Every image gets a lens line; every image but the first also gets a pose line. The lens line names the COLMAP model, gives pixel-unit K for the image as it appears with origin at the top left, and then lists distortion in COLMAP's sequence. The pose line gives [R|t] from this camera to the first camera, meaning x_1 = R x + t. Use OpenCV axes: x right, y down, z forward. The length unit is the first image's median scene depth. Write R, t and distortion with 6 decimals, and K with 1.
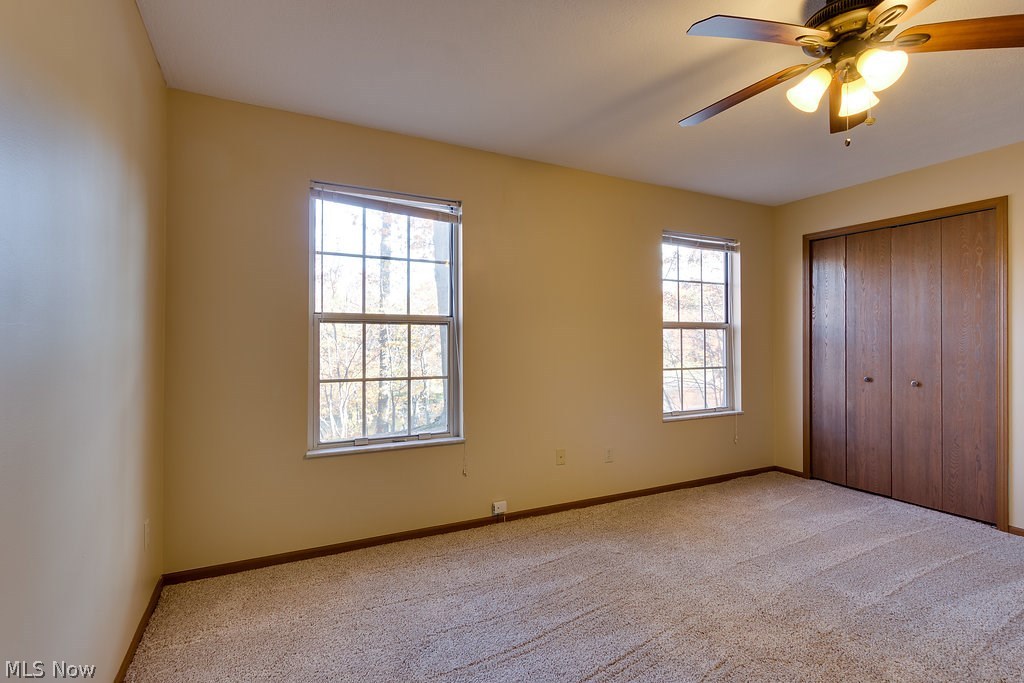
lens RADIAL K [[479.0, 0, 511.0], [0, 479.0, 336.5], [0, 0, 1]] dist [-0.004602, -0.000680]
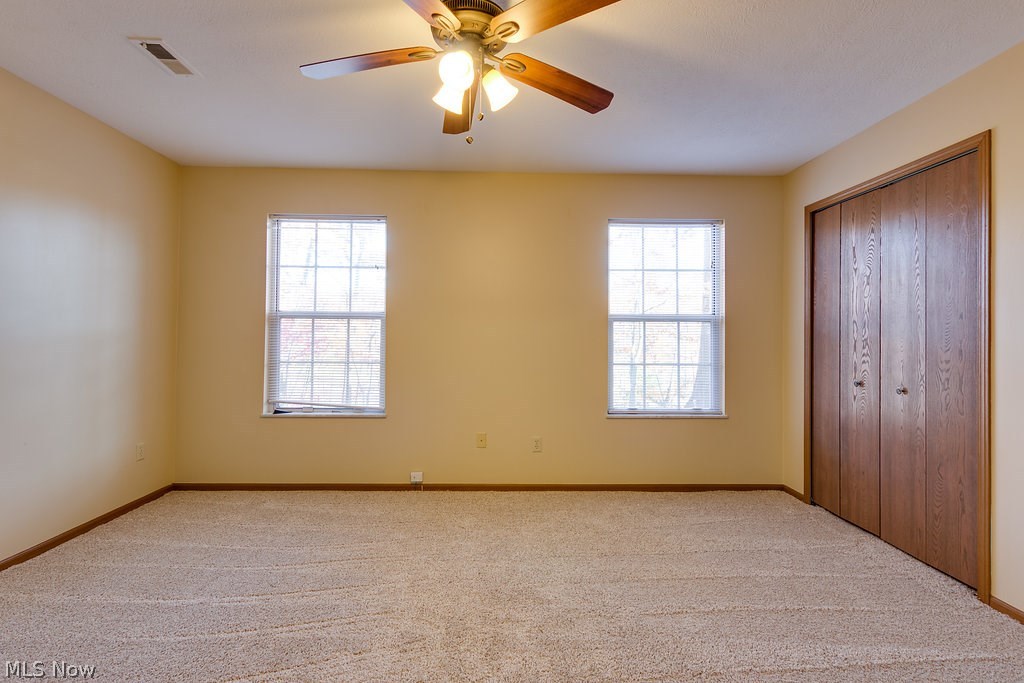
lens RADIAL K [[479.0, 0, 512.0], [0, 479.0, 336.6], [0, 0, 1]] dist [-0.004602, -0.000680]
pose [[0.905777, 0.005546, -0.423719, 0.624682], [-0.003208, 0.999975, 0.006229, 0.009486], [0.423743, -0.004283, 0.905772, 0.051629]]
